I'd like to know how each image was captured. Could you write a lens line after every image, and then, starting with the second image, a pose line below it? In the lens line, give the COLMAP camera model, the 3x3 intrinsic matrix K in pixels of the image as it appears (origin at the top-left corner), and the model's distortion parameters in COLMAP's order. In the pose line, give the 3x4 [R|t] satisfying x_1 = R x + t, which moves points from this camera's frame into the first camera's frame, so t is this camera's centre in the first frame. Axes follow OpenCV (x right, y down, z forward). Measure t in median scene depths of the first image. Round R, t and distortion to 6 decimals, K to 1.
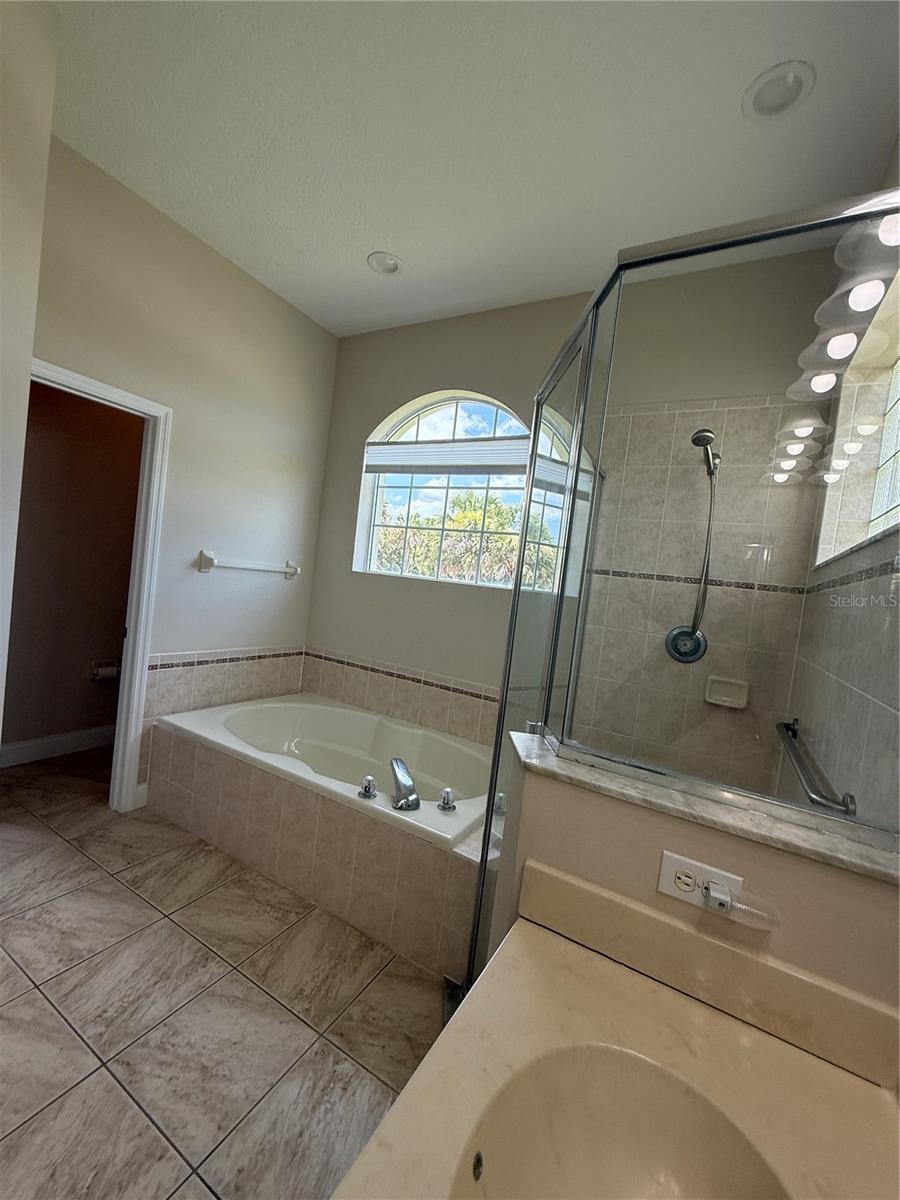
lens RADIAL K [[483.8, 0, 447.9], [0, 483.8, 599.6], [0, 0, 1]] dist [0.000811, 0.000021]
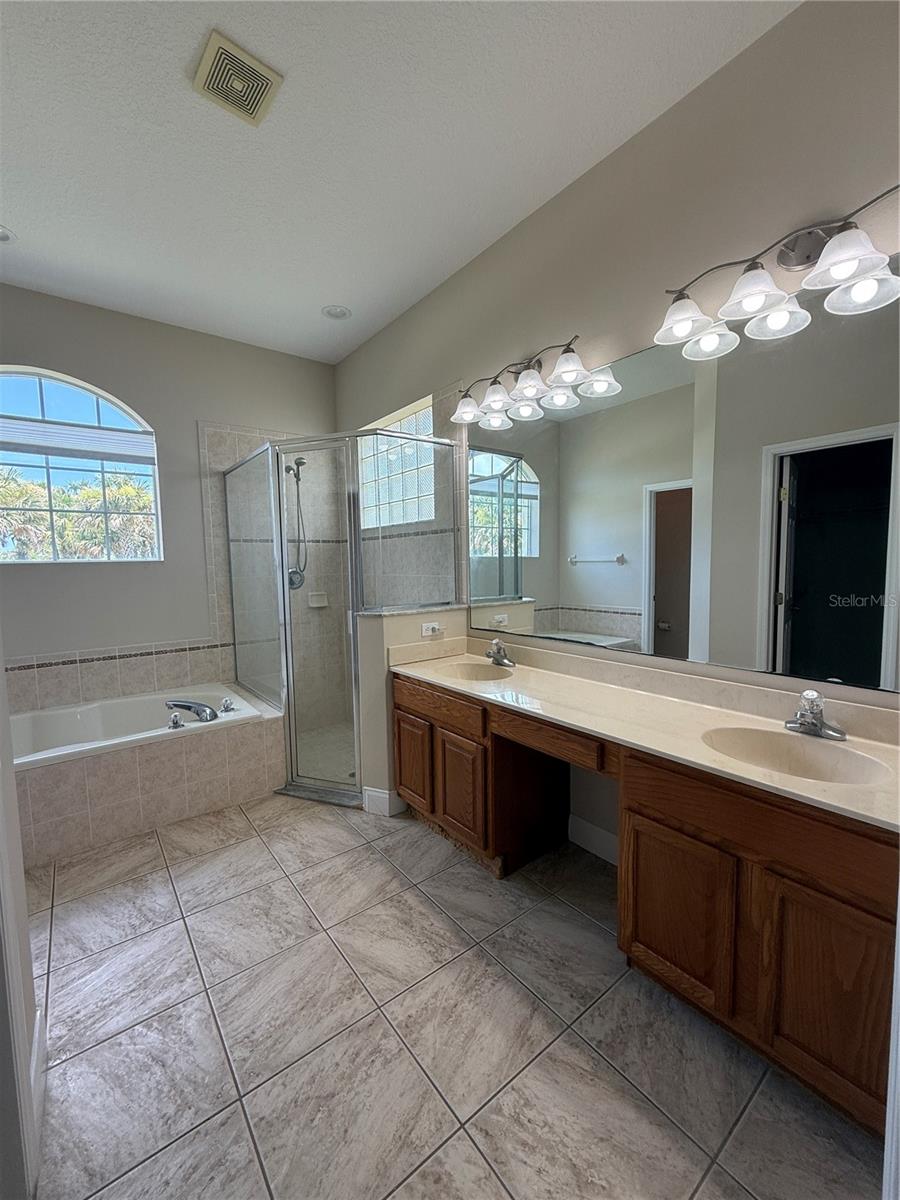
lens RADIAL K [[483.8, 0, 447.9], [0, 483.8, 599.6], [0, 0, 1]] dist [0.000811, 0.000021]
pose [[0.380660, -0.200215, 0.902780, -1.031708], [0.100495, 0.979454, 0.174846, -0.094571], [-0.919238, 0.024168, 0.392960, -0.210730]]
